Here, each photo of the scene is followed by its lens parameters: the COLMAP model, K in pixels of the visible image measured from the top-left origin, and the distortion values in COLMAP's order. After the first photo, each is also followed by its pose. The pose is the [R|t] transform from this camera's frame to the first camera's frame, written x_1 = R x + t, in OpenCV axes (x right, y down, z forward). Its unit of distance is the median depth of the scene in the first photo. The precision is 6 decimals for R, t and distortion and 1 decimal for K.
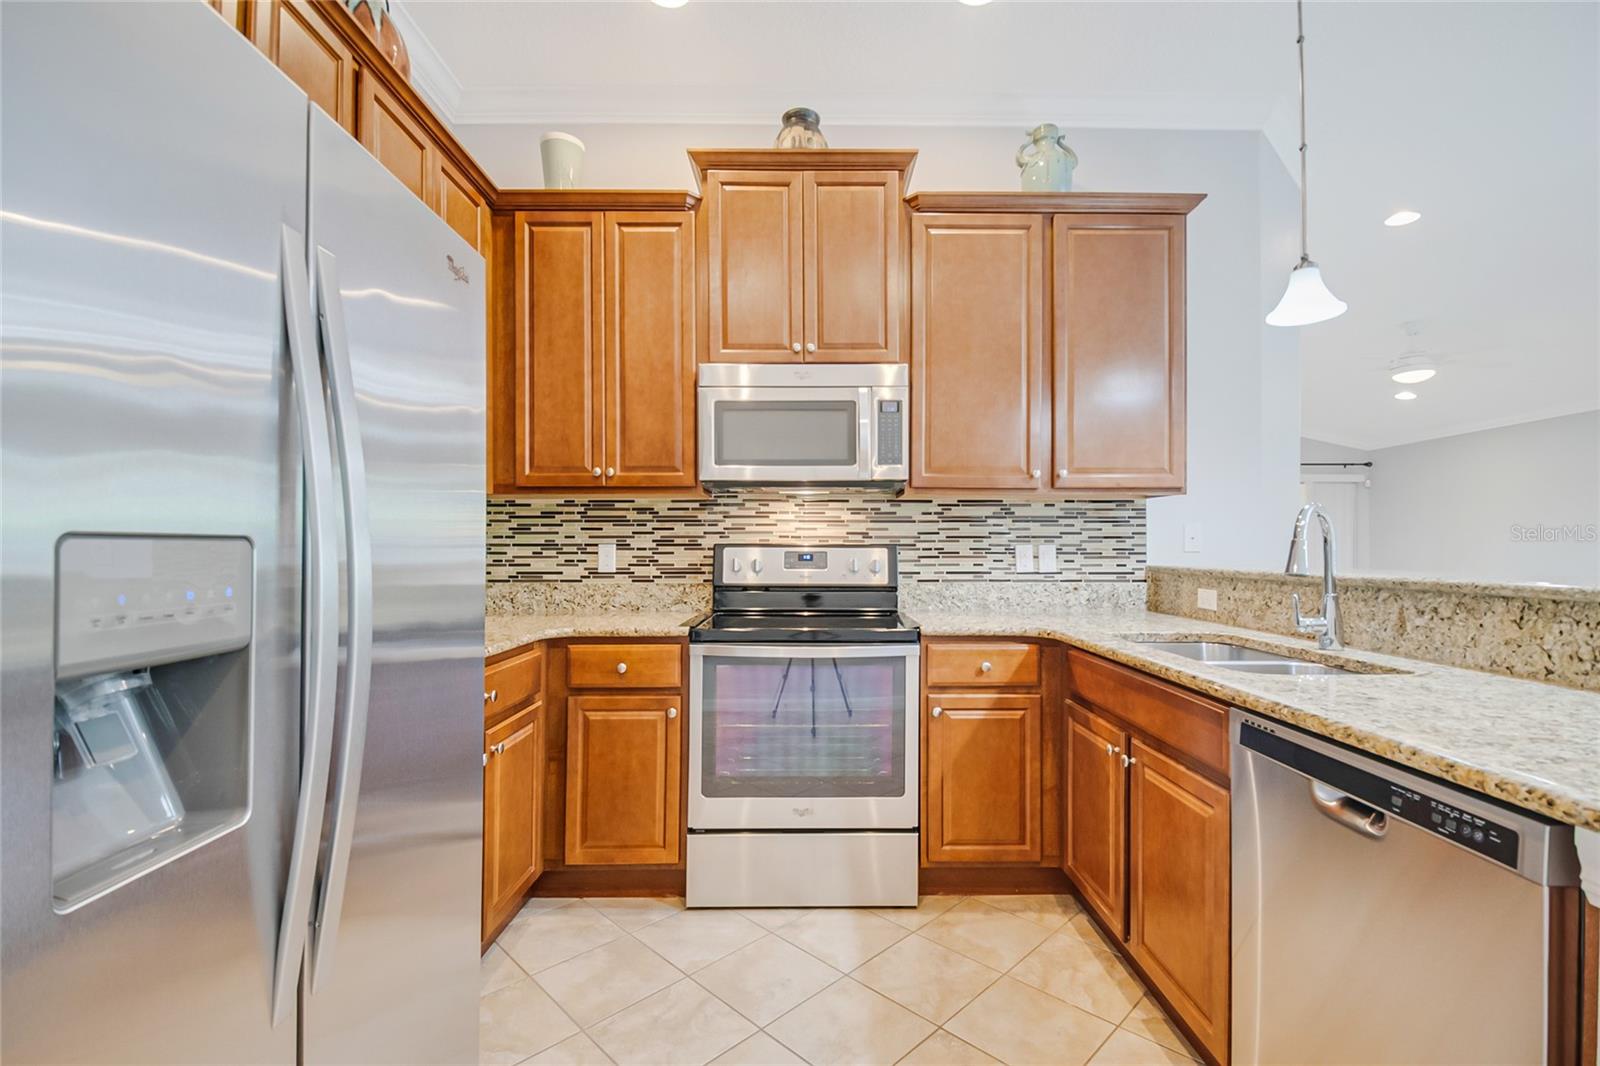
lens RADIAL K [[713.0, 0, 809.0], [0, 713.0, 542.4], [0, 0, 1]] dist [0.024804, -0.020242]
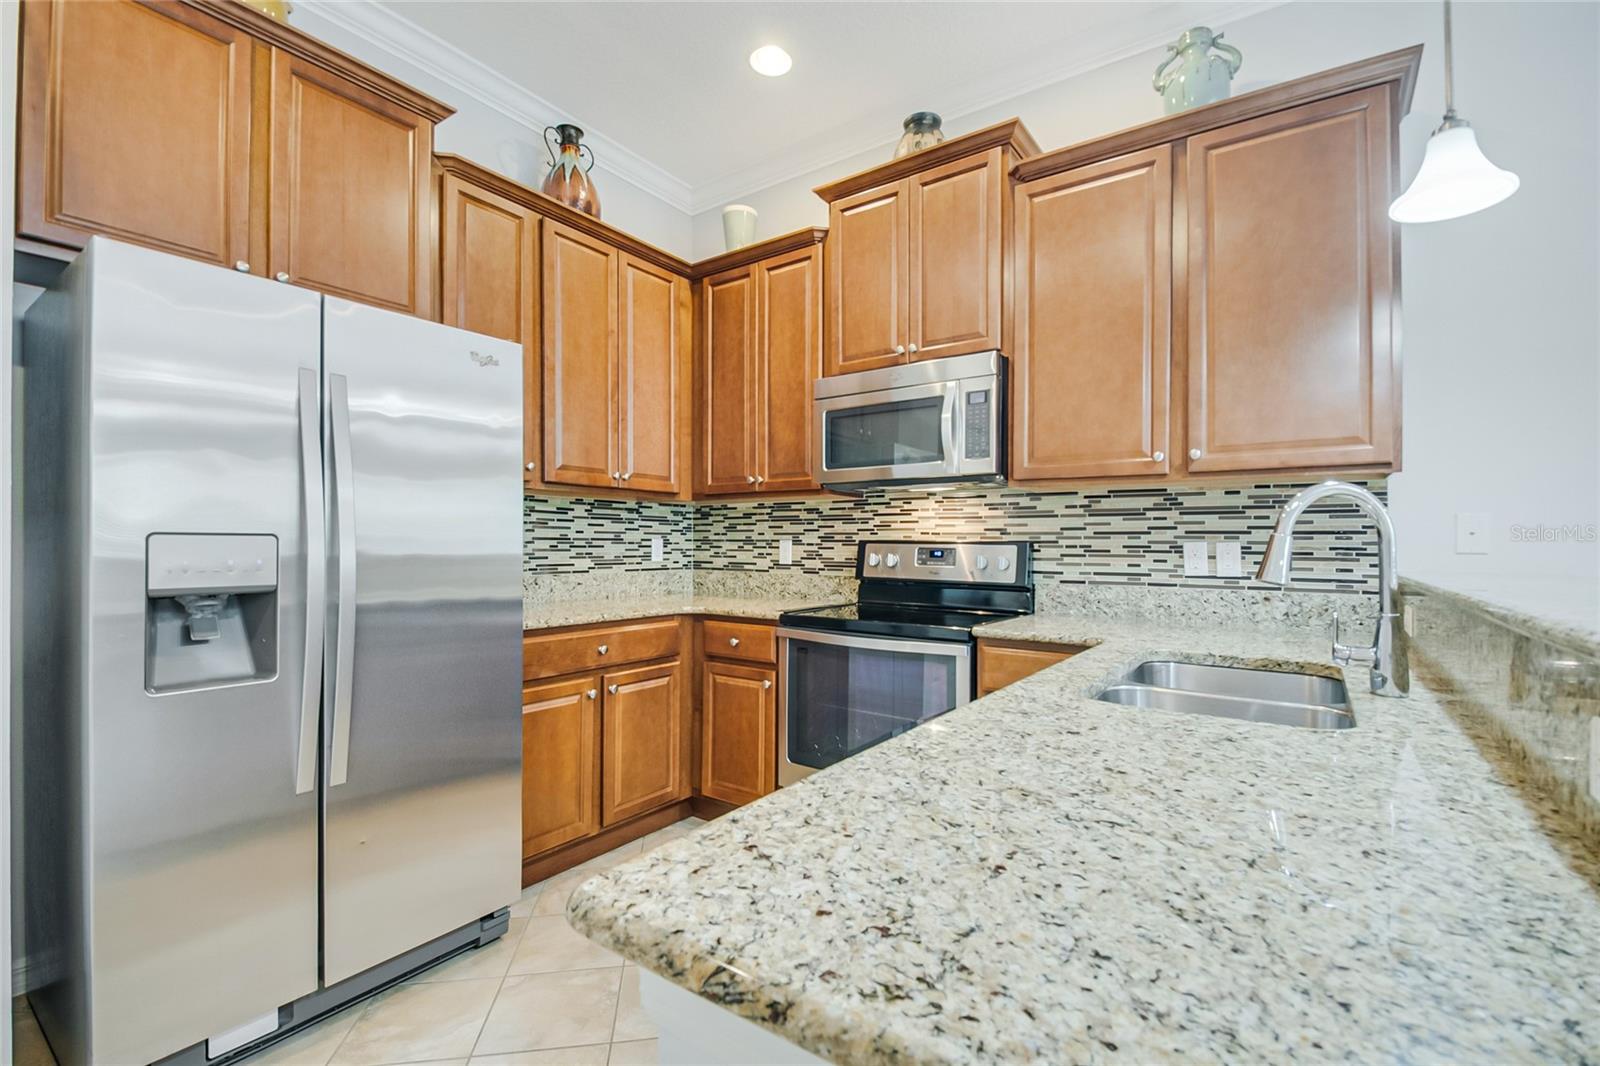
lens RADIAL K [[713.0, 0, 804.5], [0, 713.0, 541.3], [0, 0, 1]] dist [0.024804, -0.020242]
pose [[0.807302, 0.002809, -0.590132, 0.470638], [-0.001701, 0.999996, 0.002433, 0.001428], [0.590136, -0.000961, 0.807303, 0.080894]]
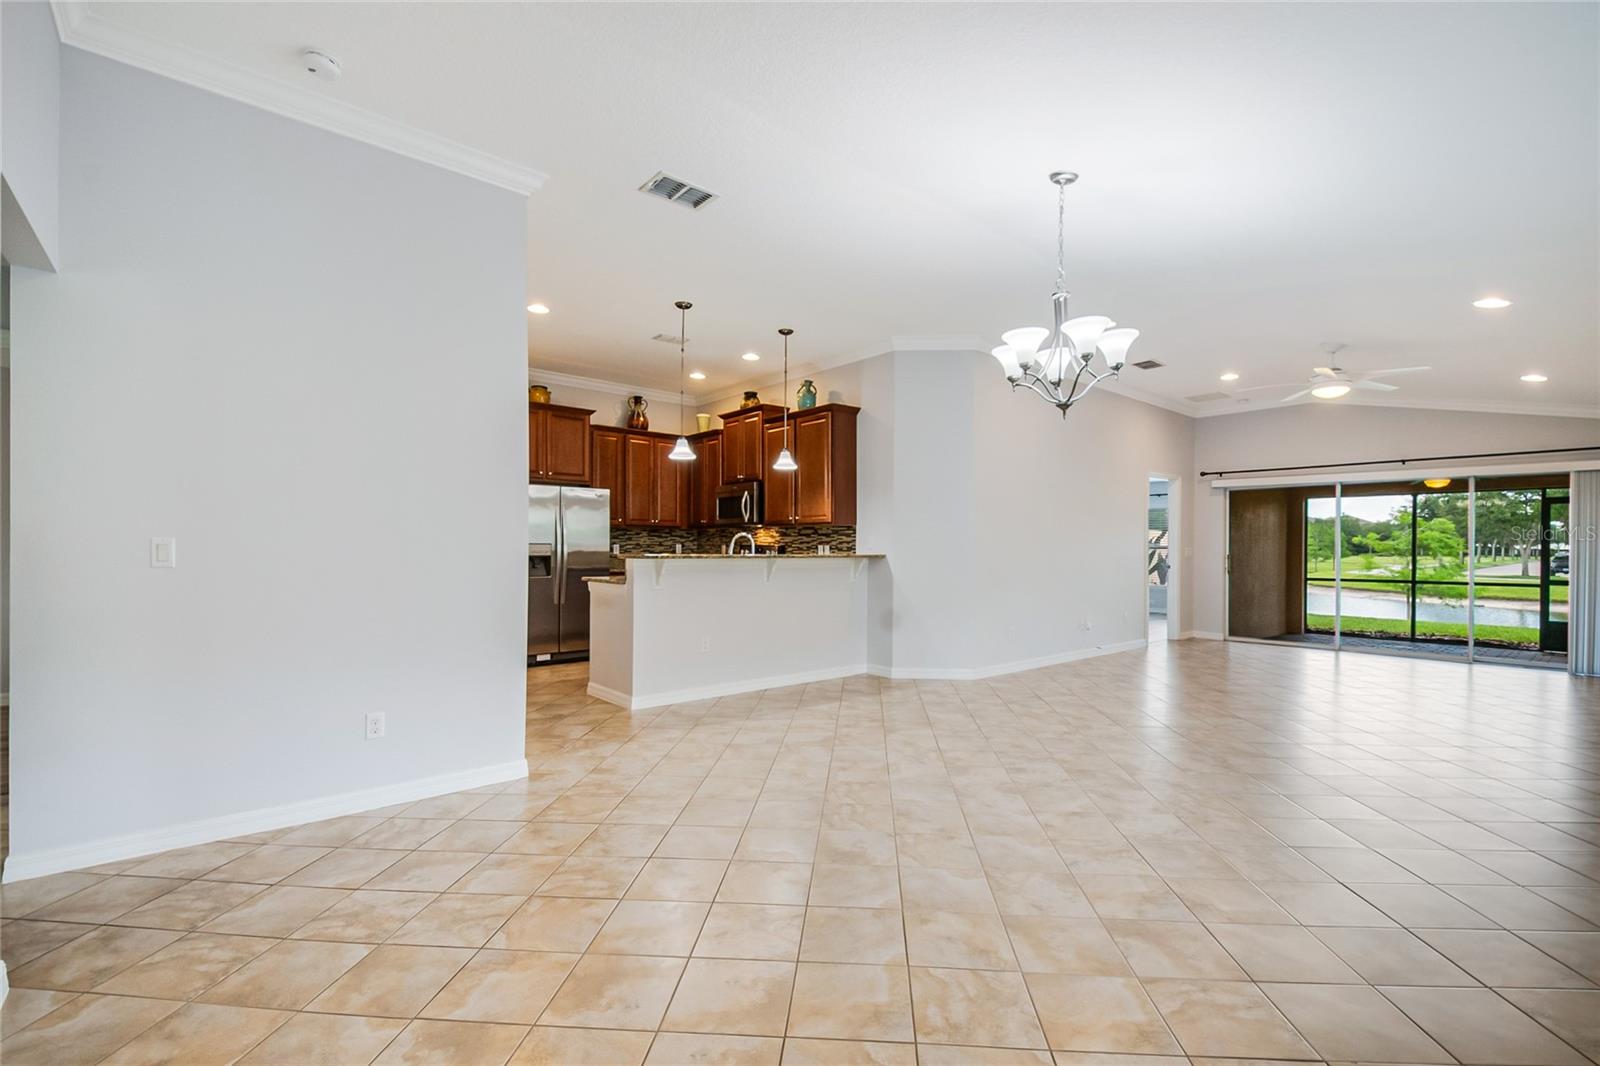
lens RADIAL K [[713.0, 0, 816.6], [0, 713.0, 557.8], [0, 0, 1]] dist [0.024804, -0.020242]
pose [[0.643062, 0.013863, -0.765689, 2.378482], [-0.000989, 0.999850, 0.017272, 0.005105], [0.765814, -0.010350, 0.642979, -0.627713]]
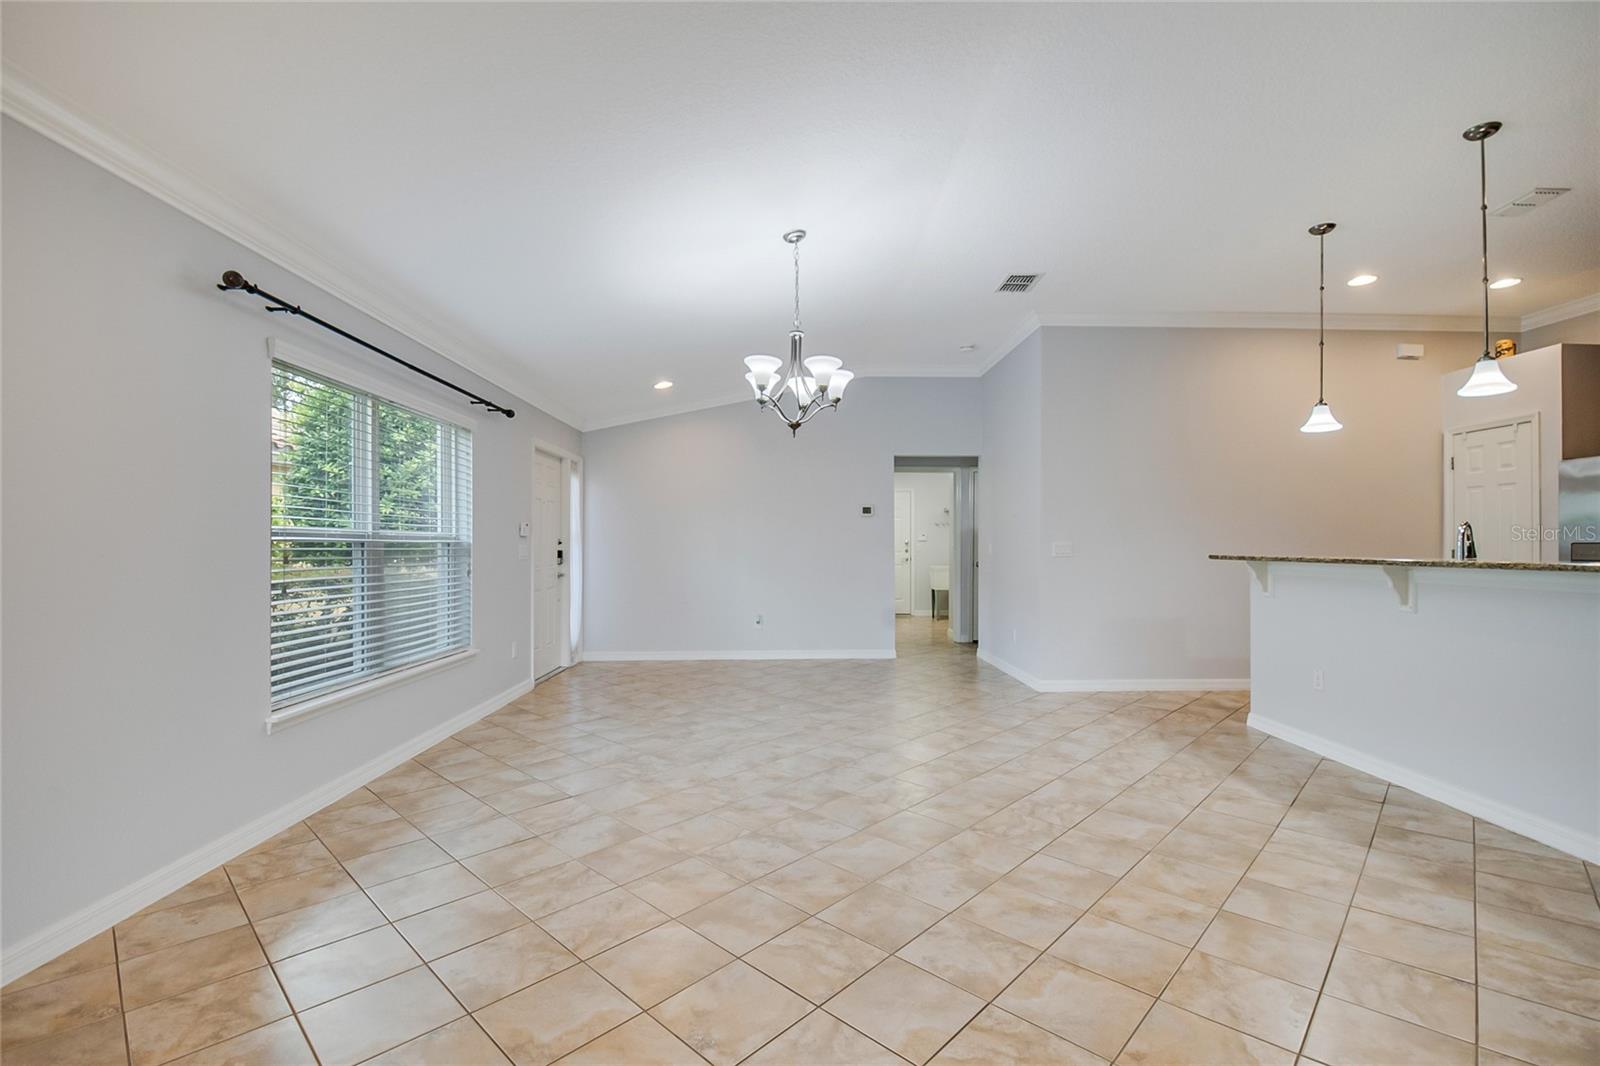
lens RADIAL K [[713.0, 0, 811.5], [0, 713.0, 542.0], [0, 0, 1]] dist [0.024804, -0.020242]
pose [[-0.999991, -0.000849, -0.004237, 1.685066], [-0.000805, 0.999945, -0.010446, 0.016334], [0.004246, -0.010443, -0.999936, 1.938708]]
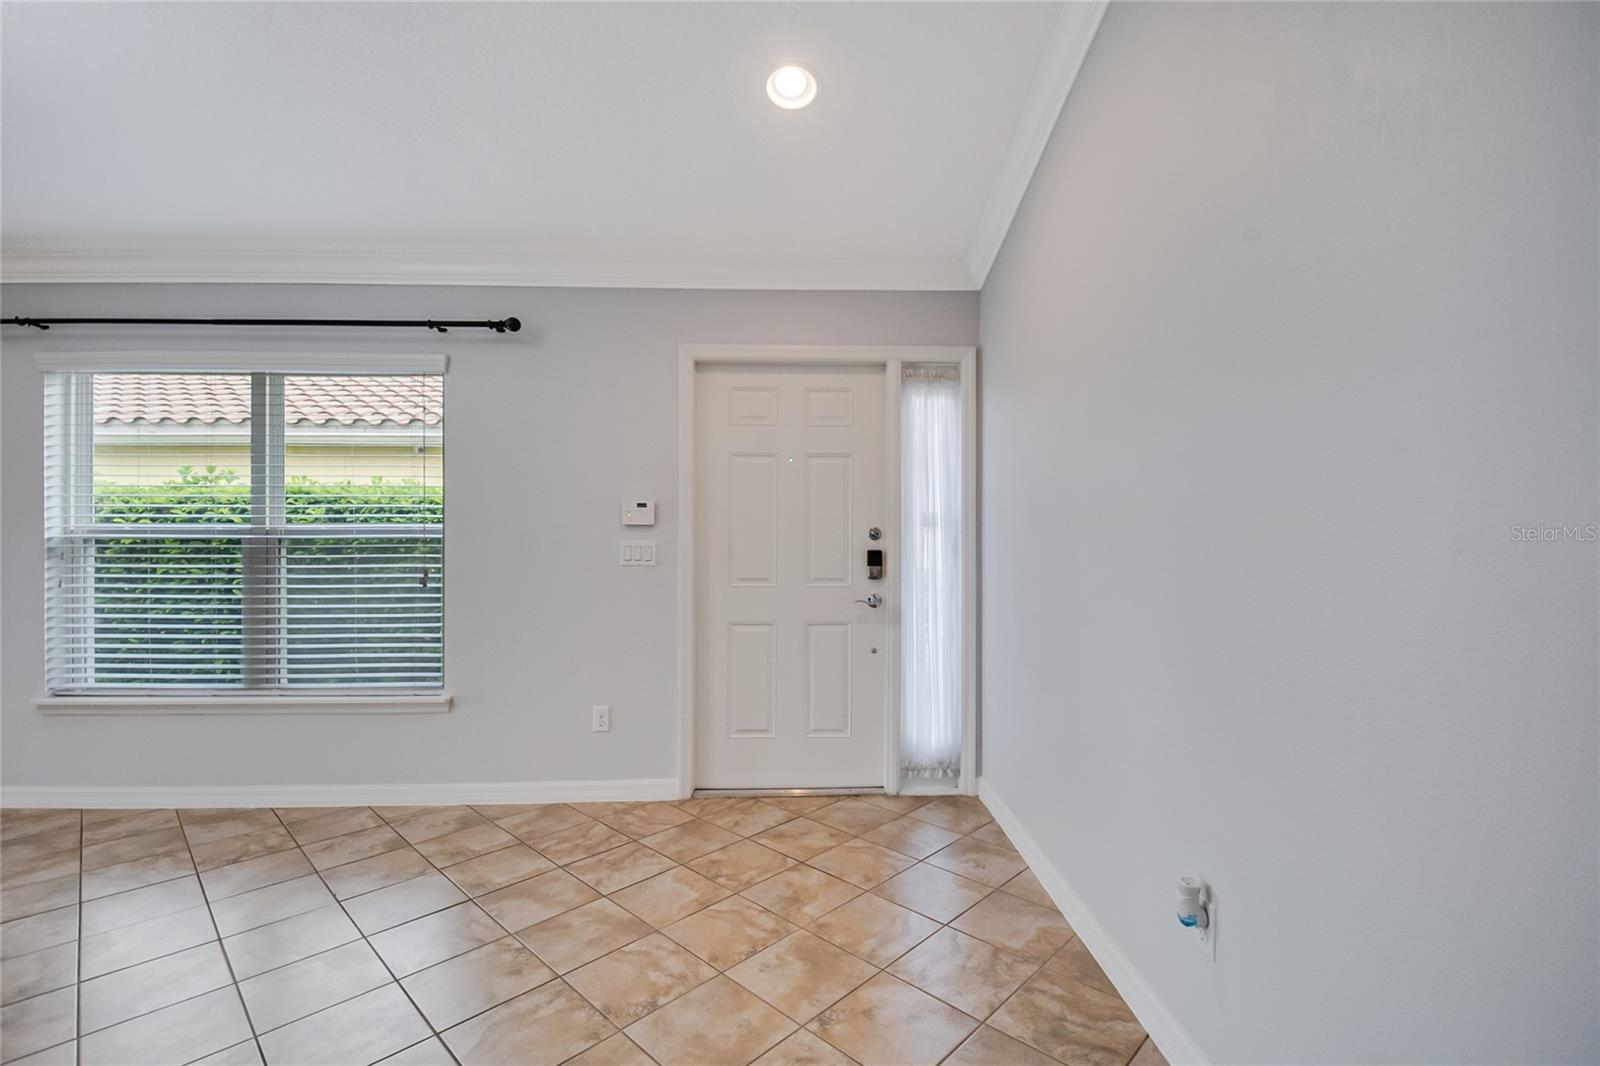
lens RADIAL K [[713.0, 0, 822.2], [0, 713.0, 538.8], [0, 0, 1]] dist [0.024804, -0.020242]
pose [[0.001962, 0.001476, 0.999997, 1.312419], [-0.003801, 0.999992, -0.001468, 0.001724], [-0.999991, -0.003798, 0.001967, -0.499633]]
